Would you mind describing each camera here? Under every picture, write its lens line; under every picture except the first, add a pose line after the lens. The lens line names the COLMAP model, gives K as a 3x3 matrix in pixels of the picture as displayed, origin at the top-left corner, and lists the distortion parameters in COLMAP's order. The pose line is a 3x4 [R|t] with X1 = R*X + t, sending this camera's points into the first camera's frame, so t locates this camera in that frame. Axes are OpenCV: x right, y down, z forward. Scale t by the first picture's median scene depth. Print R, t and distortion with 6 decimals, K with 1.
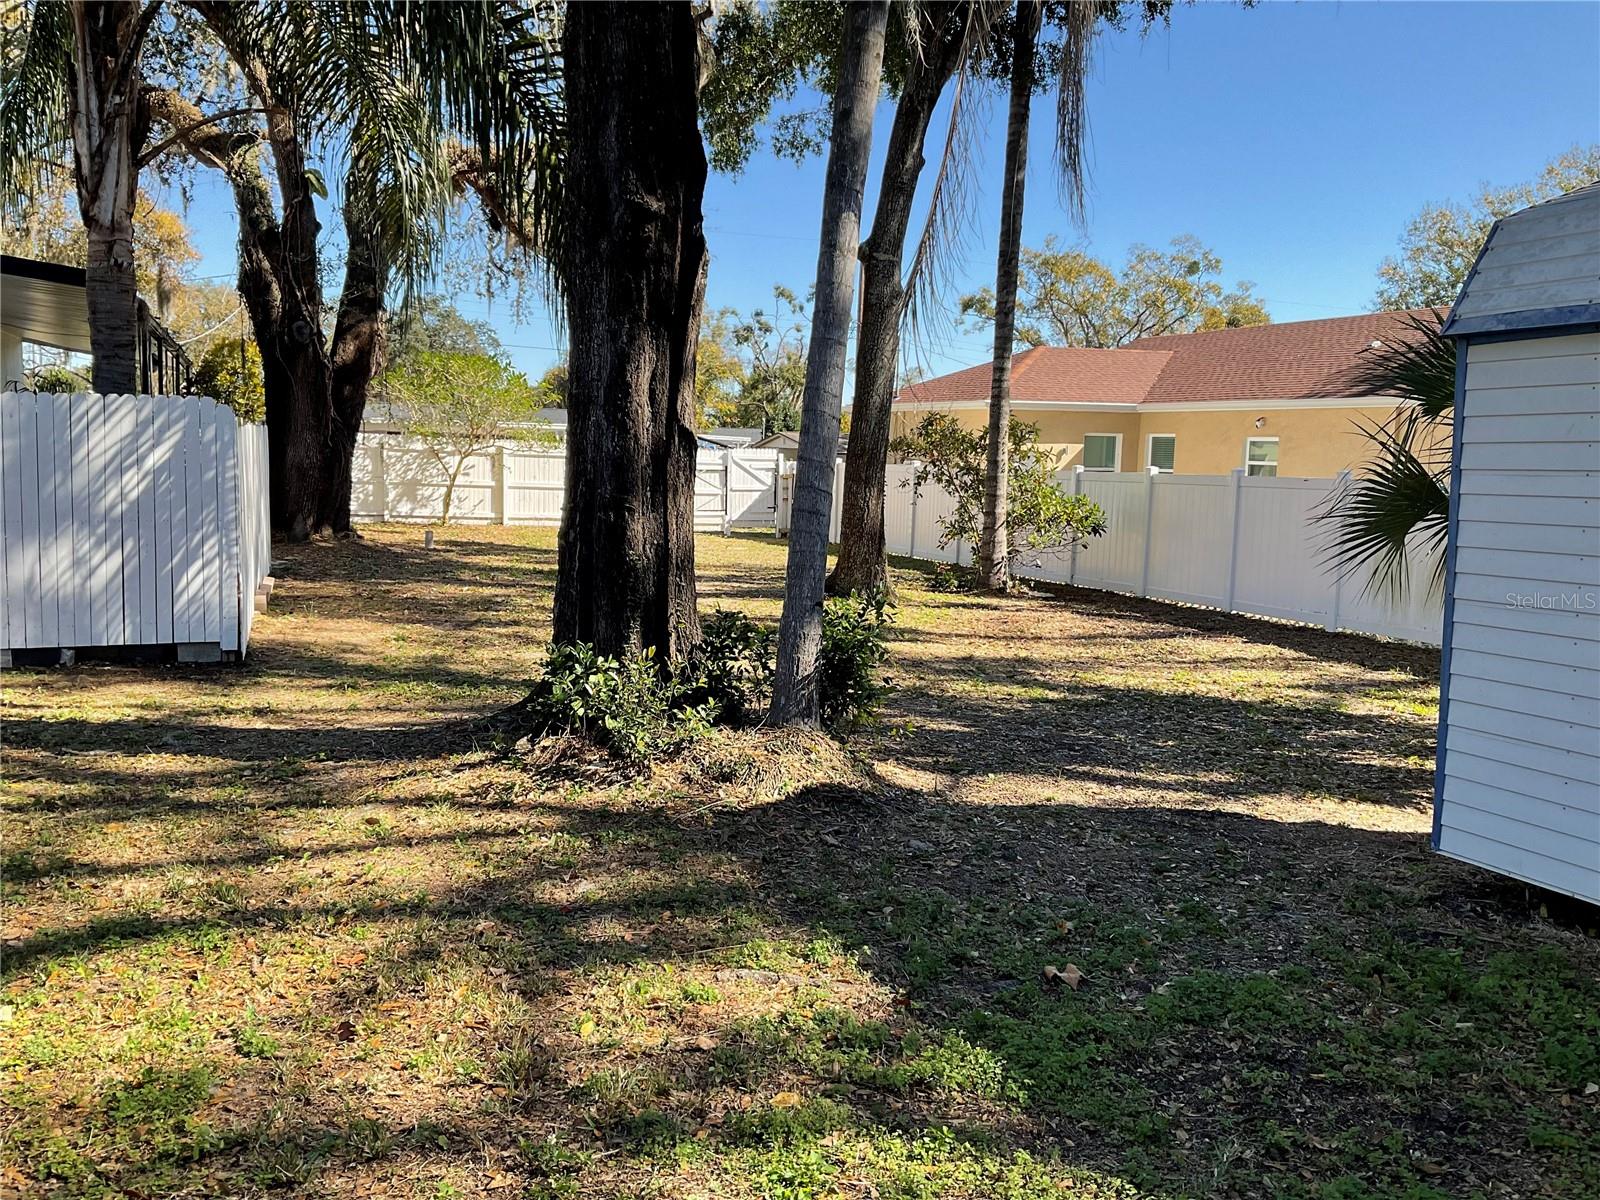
lens RADIAL K [[1329.6, 0, 800.0], [0, 1329.6, 600.0], [0, 0, 1]] dist [0.102639, -0.260590]
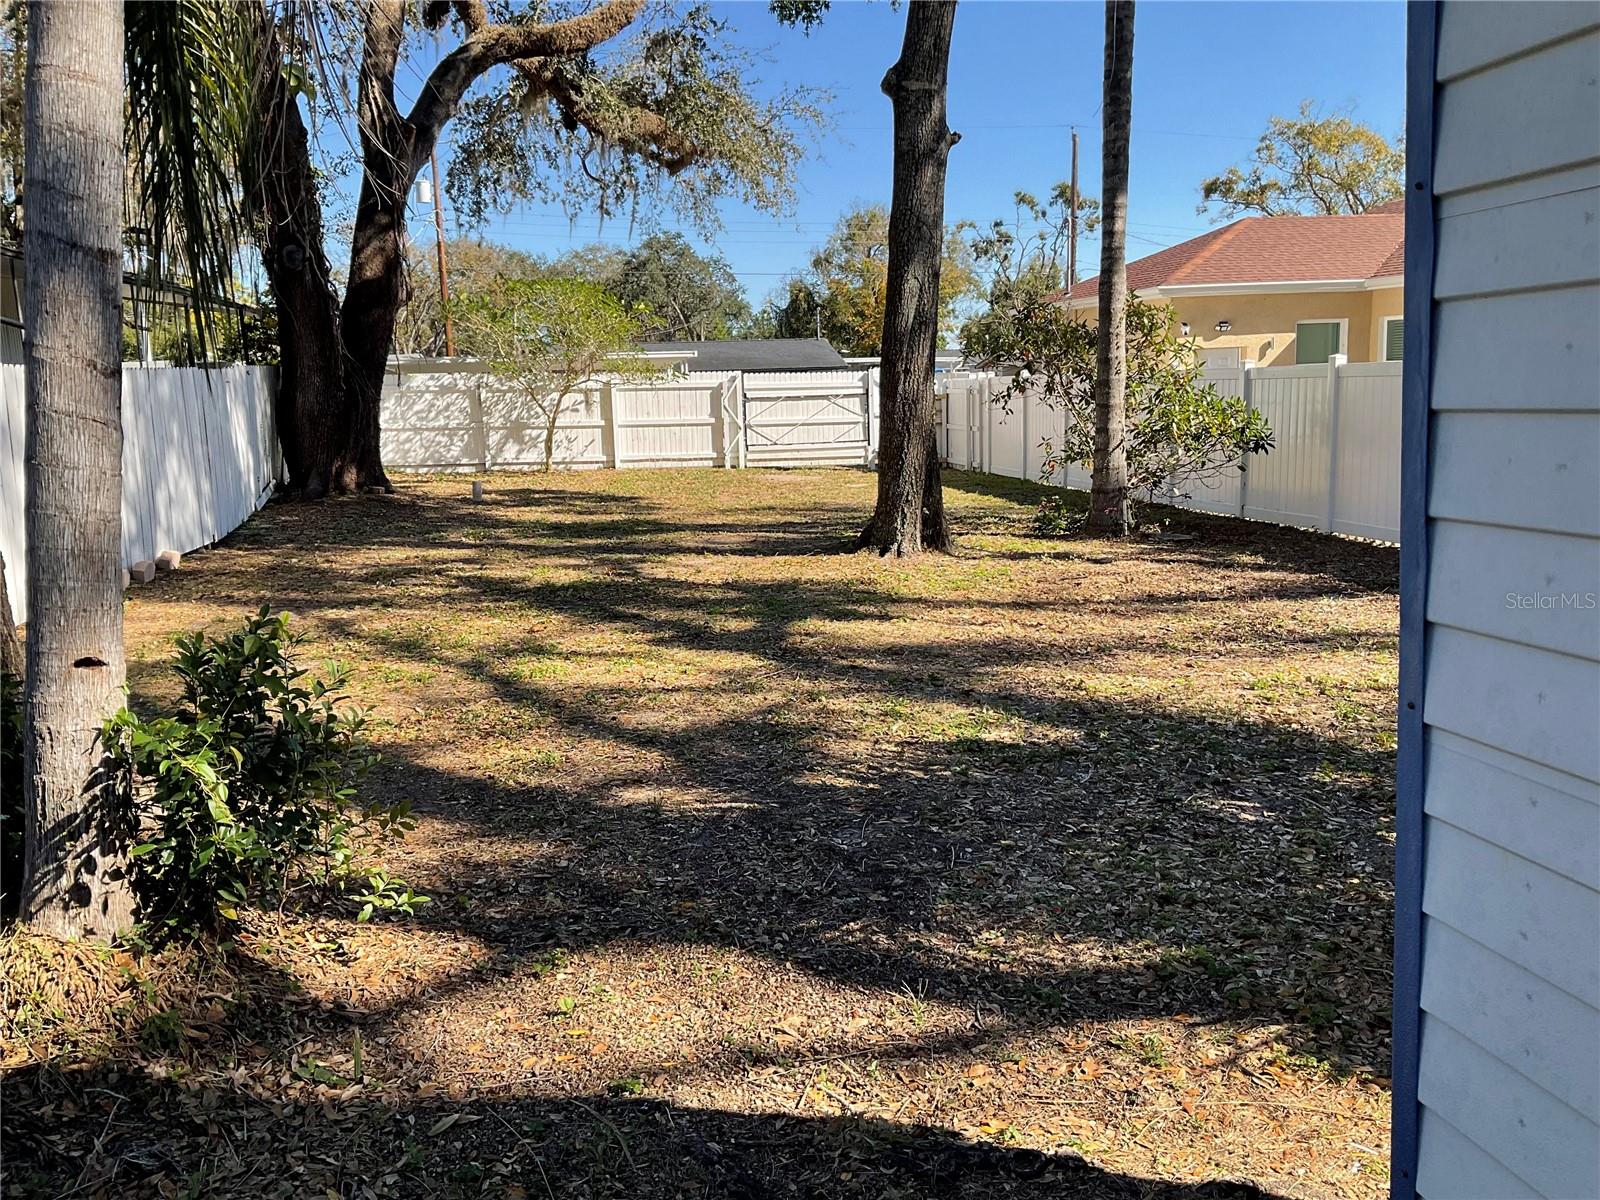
lens RADIAL K [[1329.6, 0, 800.0], [0, 1329.6, 600.0], [0, 0, 1]] dist [0.102639, -0.260590]
pose [[0.977927, -0.023097, -0.207666, 0.084170], [0.034048, 0.998203, 0.049315, -0.007957], [0.206153, -0.055297, 0.976956, 0.145082]]
